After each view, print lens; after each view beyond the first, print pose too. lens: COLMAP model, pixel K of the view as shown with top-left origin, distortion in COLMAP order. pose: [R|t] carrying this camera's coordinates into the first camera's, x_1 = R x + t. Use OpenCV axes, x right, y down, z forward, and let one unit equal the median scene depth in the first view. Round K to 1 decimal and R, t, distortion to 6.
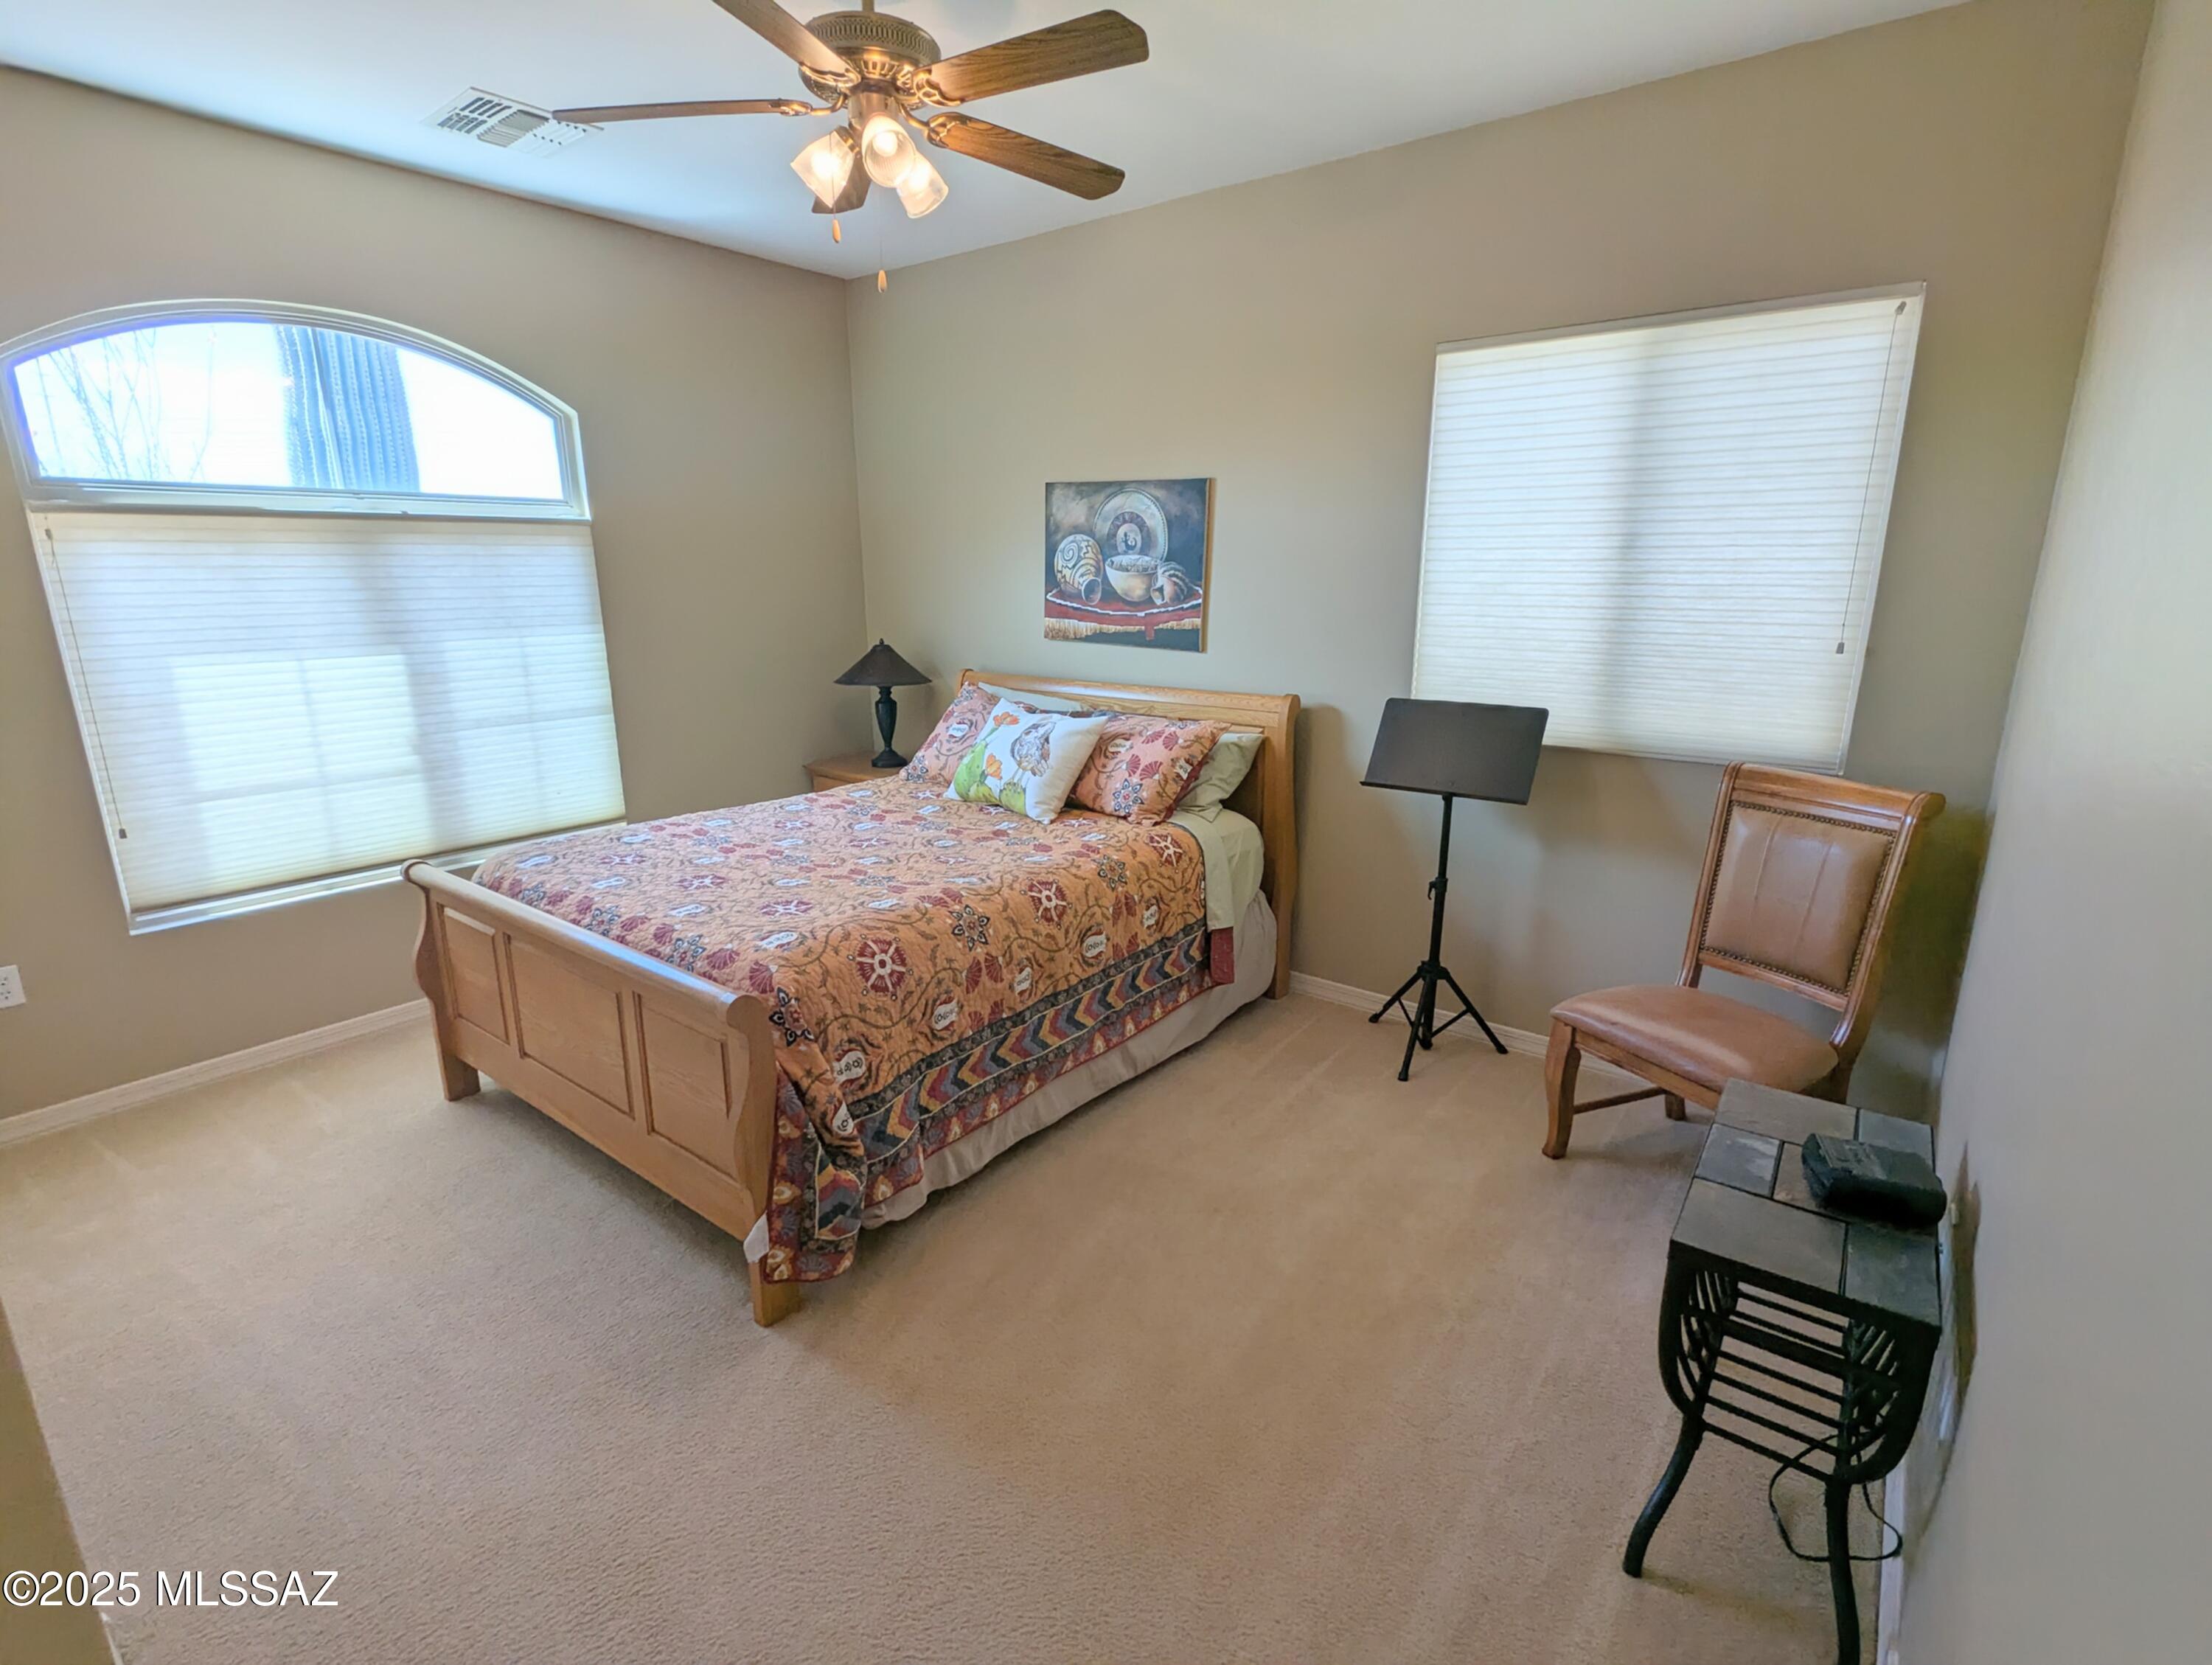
lens RADIAL K [[1044.9, 0, 1109.2], [0, 1044.9, 839.0], [0, 0, 1]] dist [-0.002999, -0.000134]
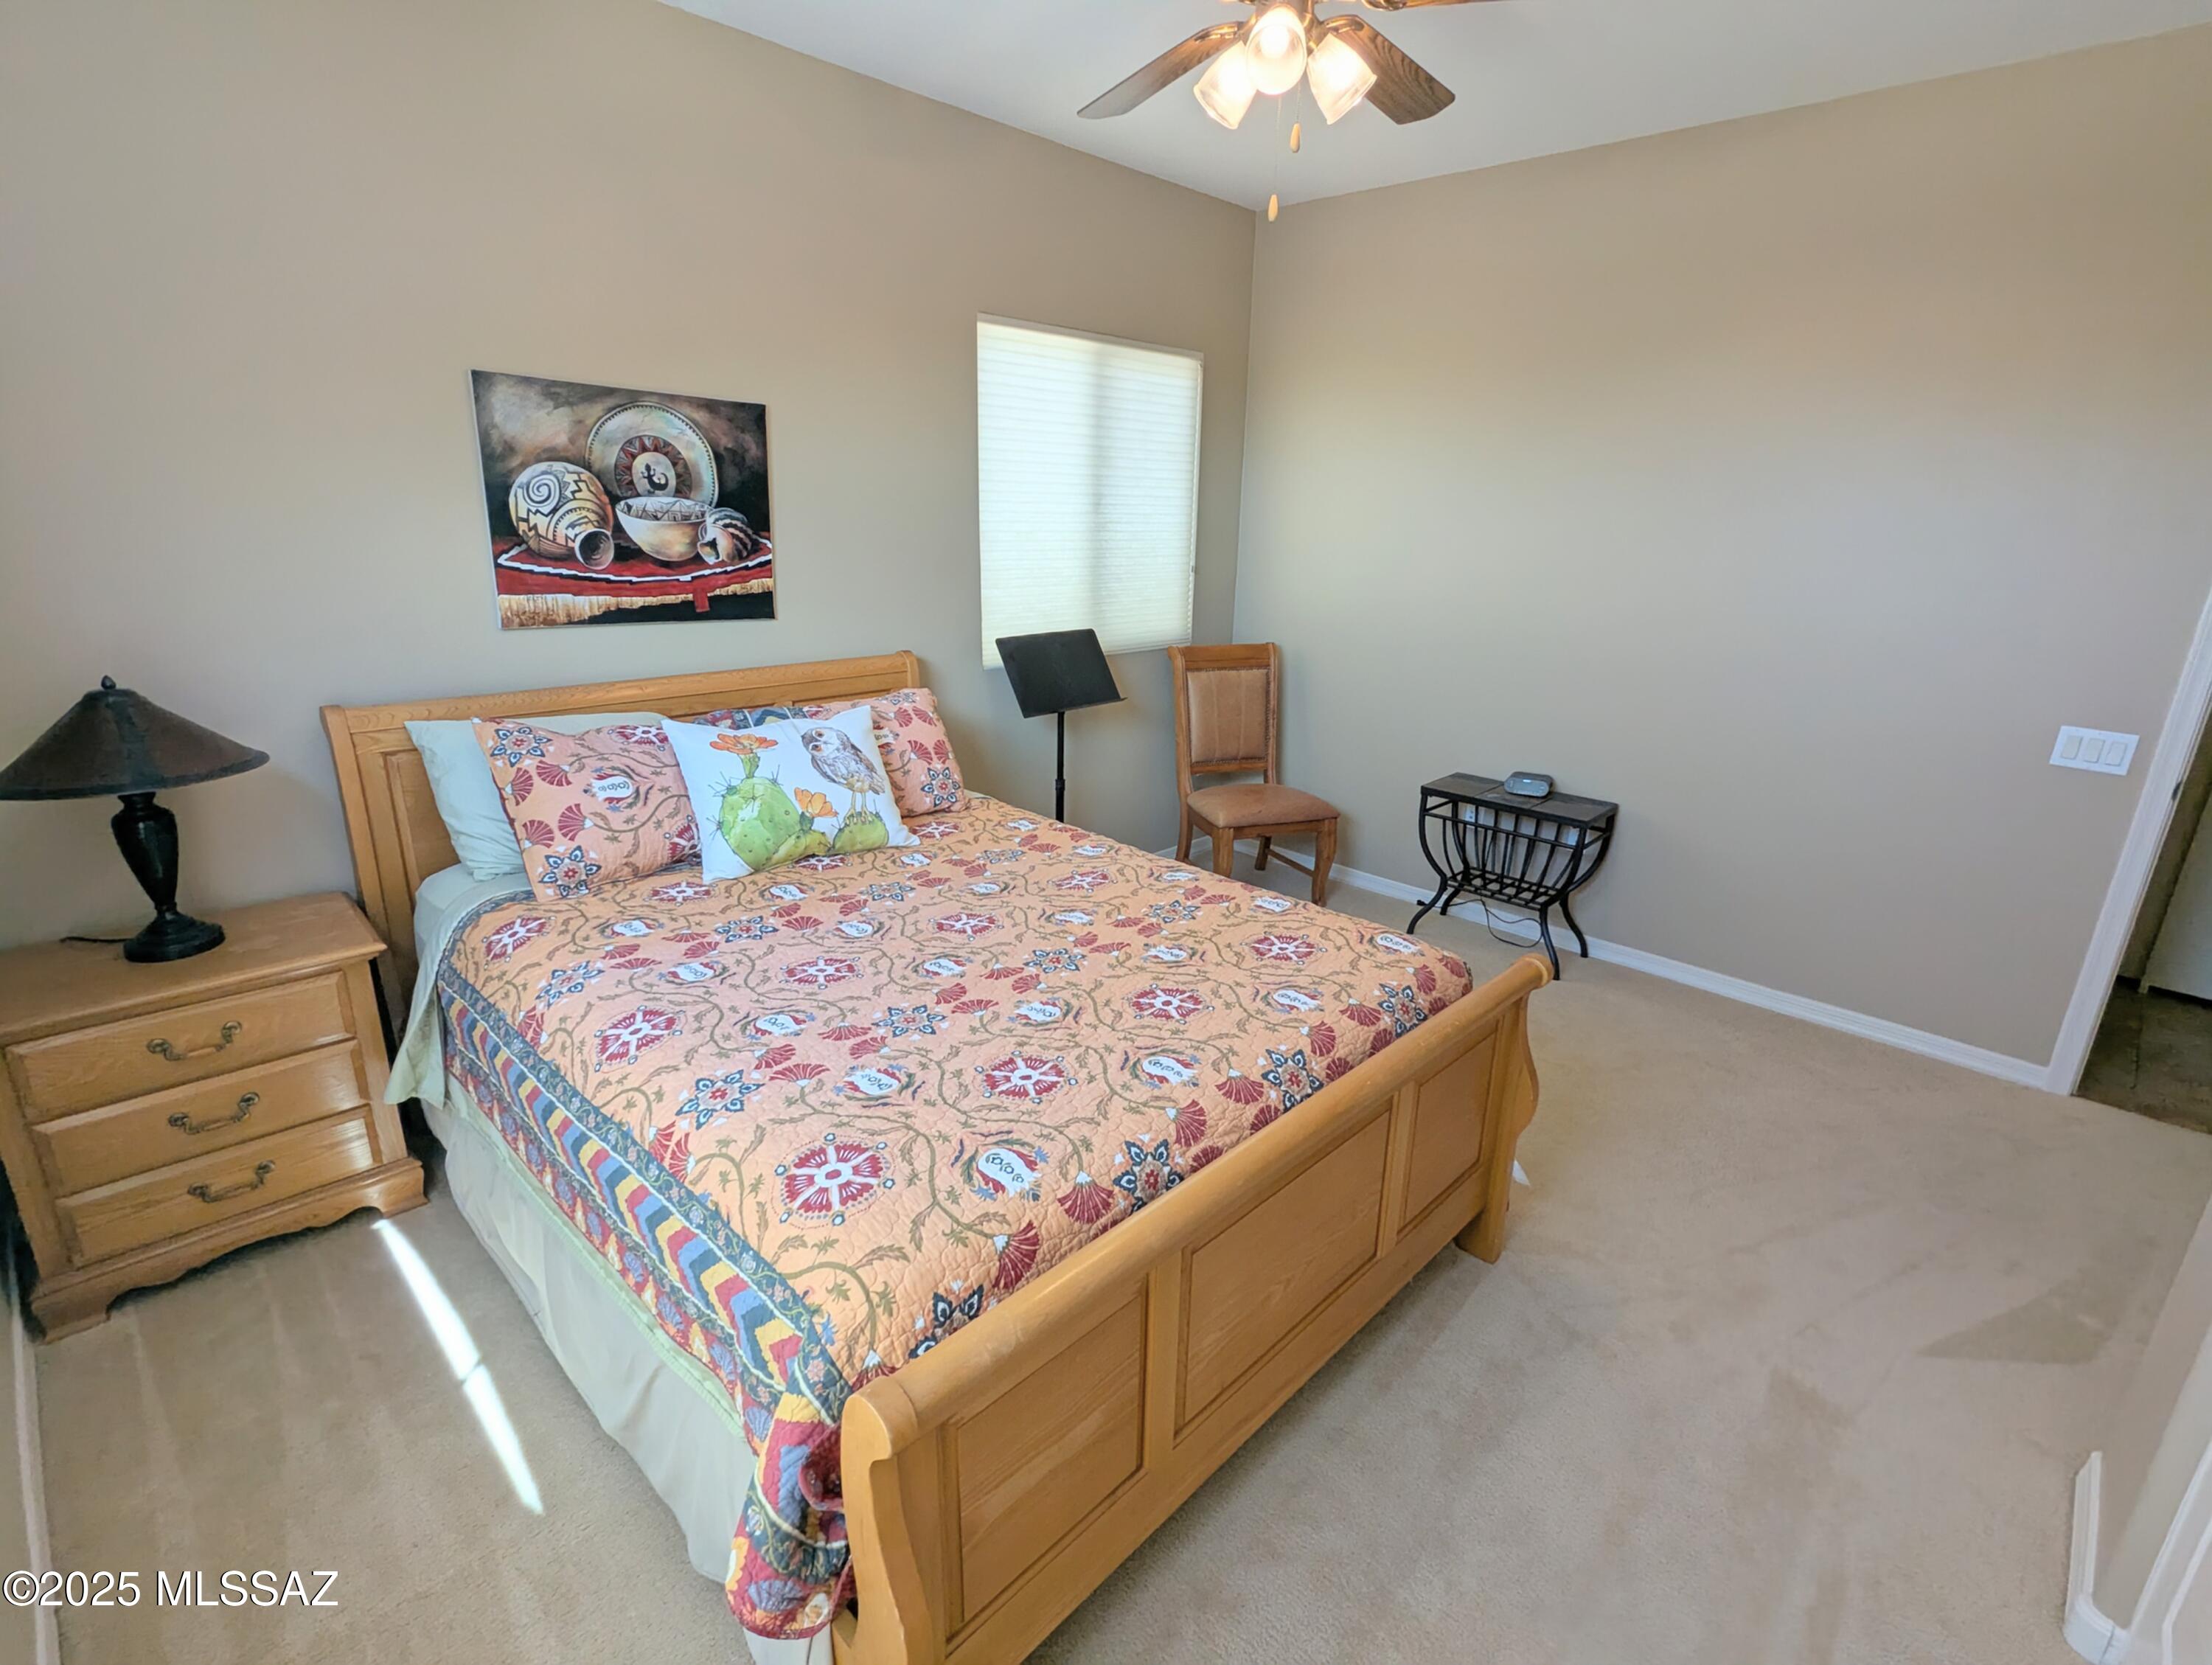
lens RADIAL K [[1044.9, 0, 1109.2], [0, 1044.9, 839.0], [0, 0, 1]] dist [-0.002999, -0.000134]
pose [[0.122056, -0.304297, 0.944725, -0.700462], [0.220826, 0.936310, 0.273056, -0.179213], [-0.967646, 0.175291, 0.181479, 0.610342]]
